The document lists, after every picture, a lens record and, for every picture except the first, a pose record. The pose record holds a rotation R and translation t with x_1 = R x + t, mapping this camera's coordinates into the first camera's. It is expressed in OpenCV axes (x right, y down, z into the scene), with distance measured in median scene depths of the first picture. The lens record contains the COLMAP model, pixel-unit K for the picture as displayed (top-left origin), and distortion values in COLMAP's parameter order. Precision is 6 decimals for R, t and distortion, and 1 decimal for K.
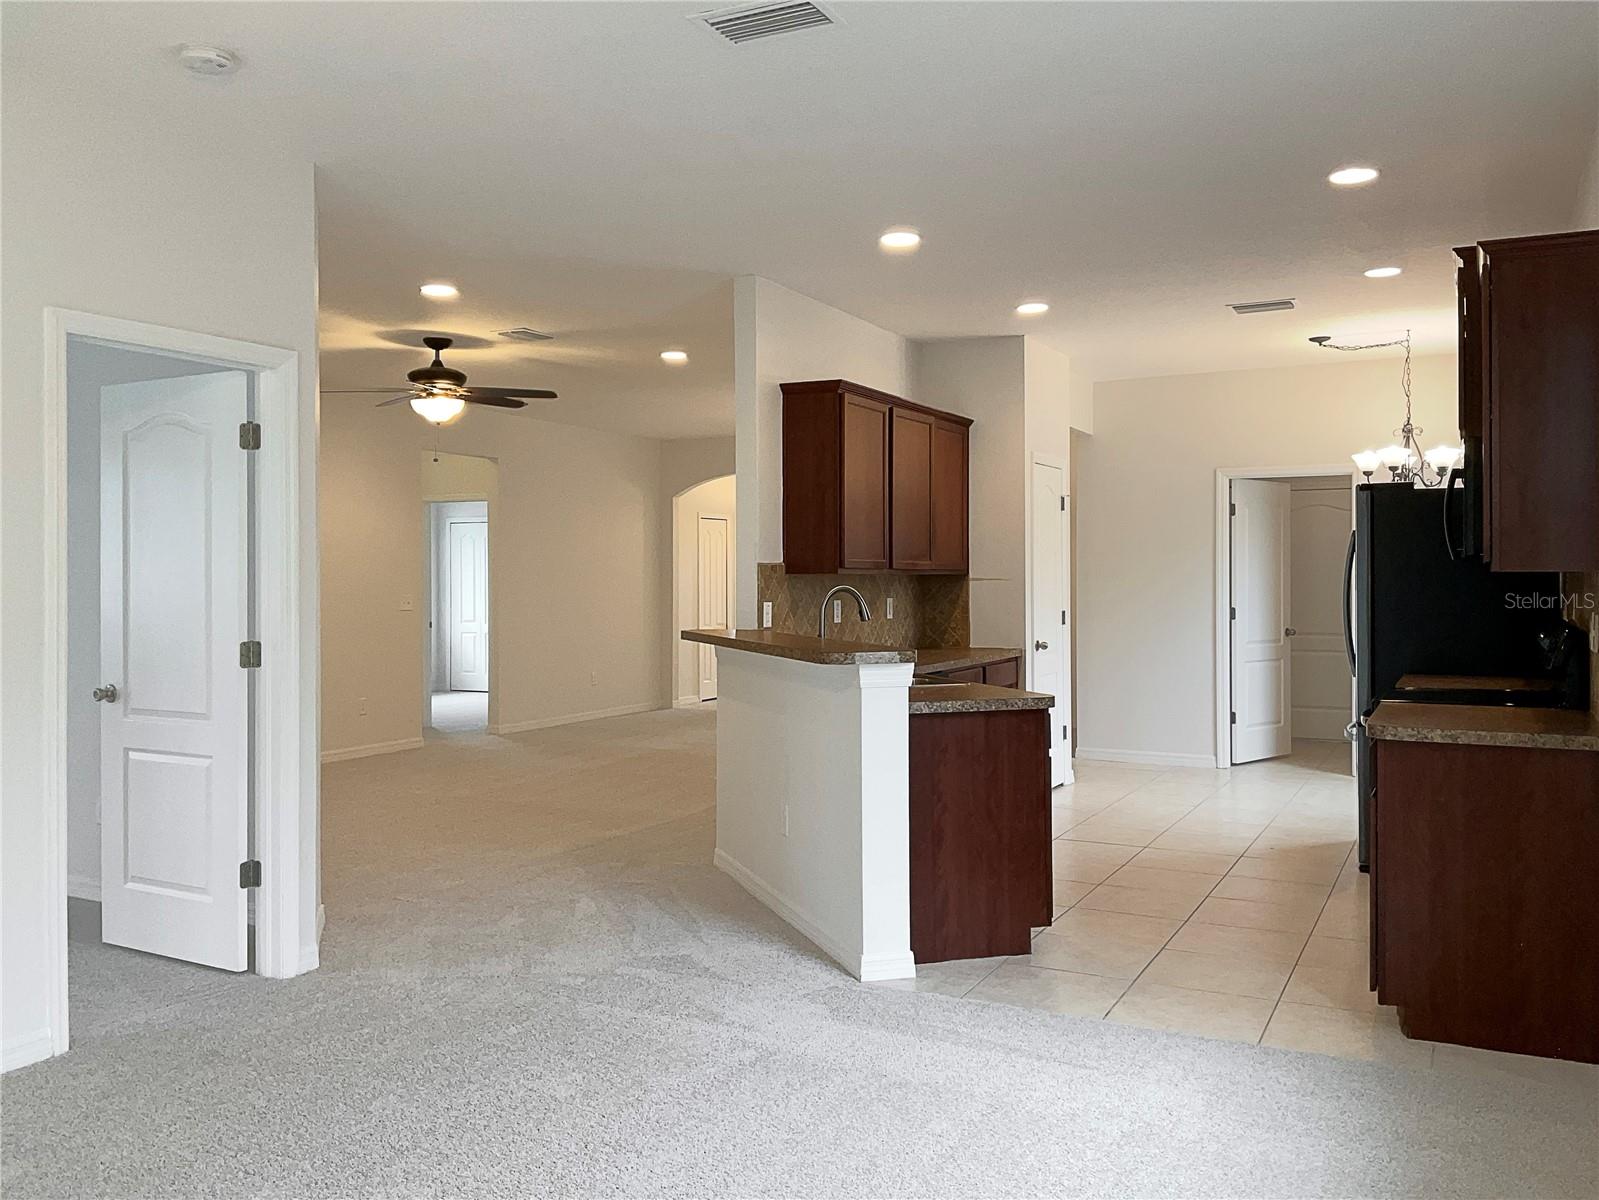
lens RADIAL K [[1333.9, 0, 804.3], [0, 1333.9, 588.9], [0, 0, 1]] dist [0.097628, 0.018834]
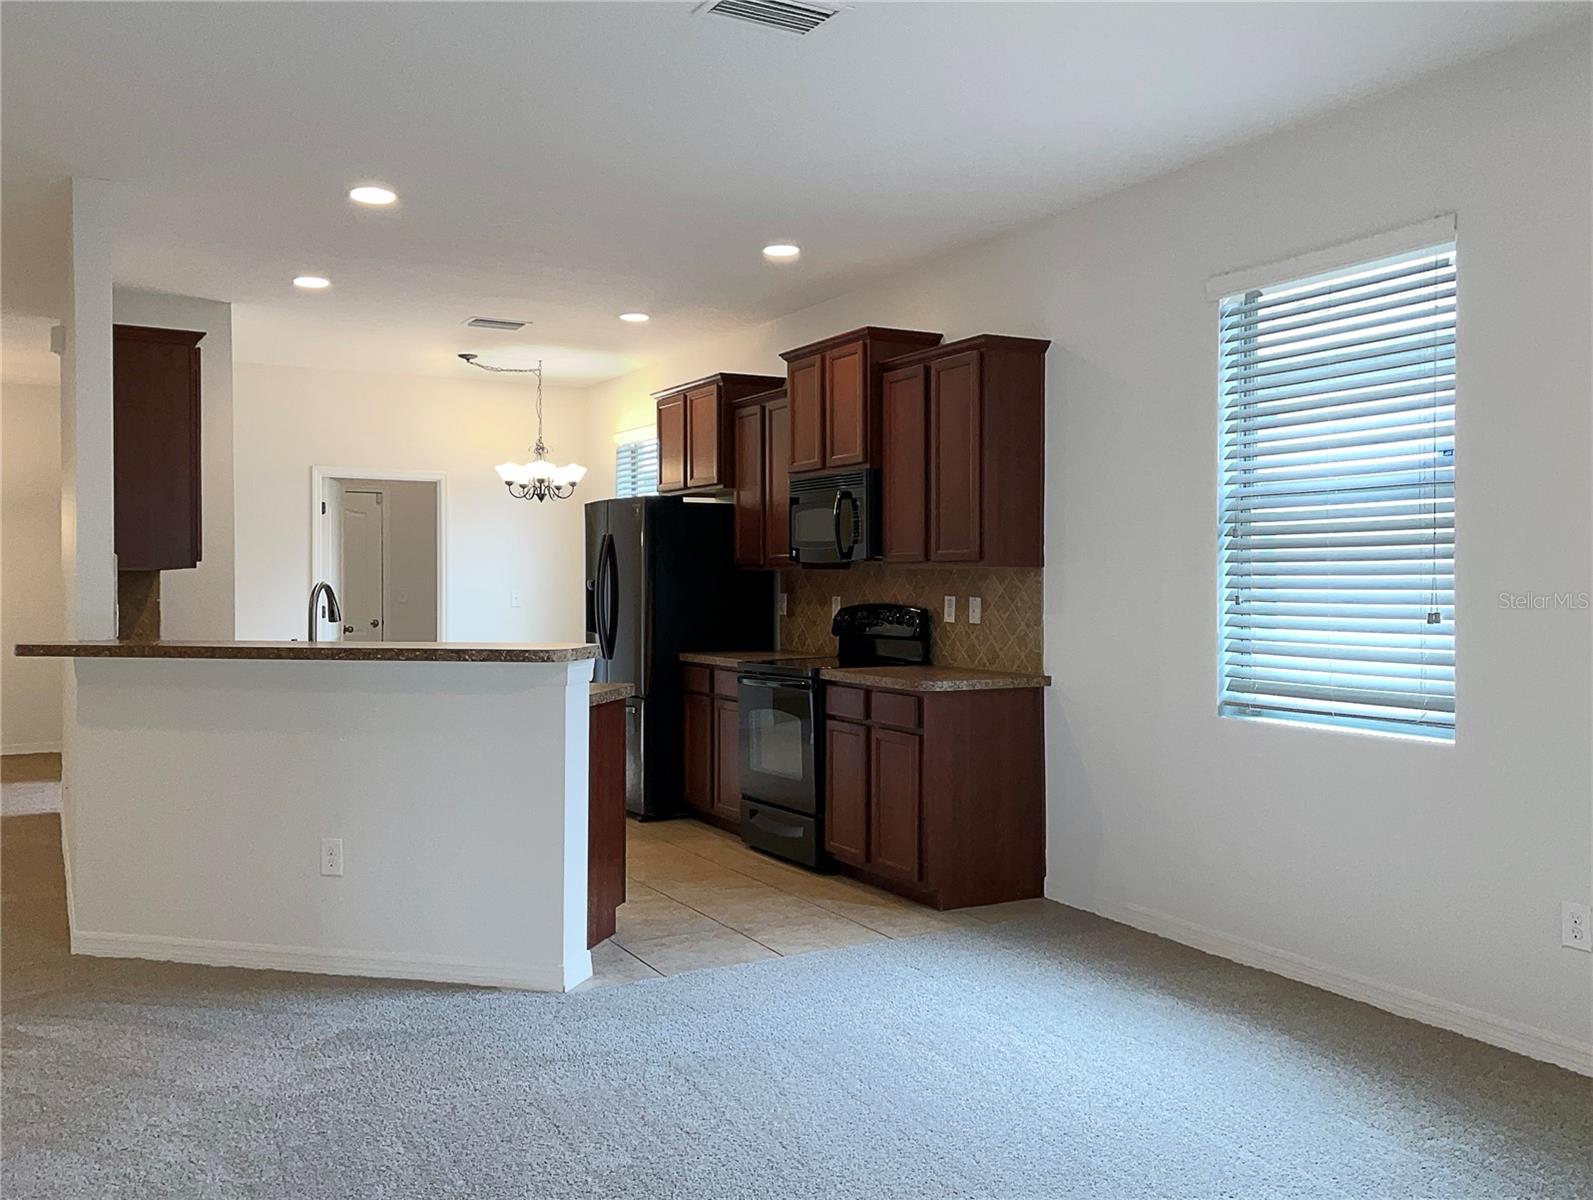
lens RADIAL K [[1328.9, 0, 806.6], [0, 1328.9, 598.4], [0, 0, 1]] dist [0.097628, 0.018834]
pose [[0.546726, -0.008471, 0.837269, -0.531527], [0.005799, 0.999963, 0.006330, 0.005947], [-0.837291, 0.001394, 0.546755, 0.268890]]
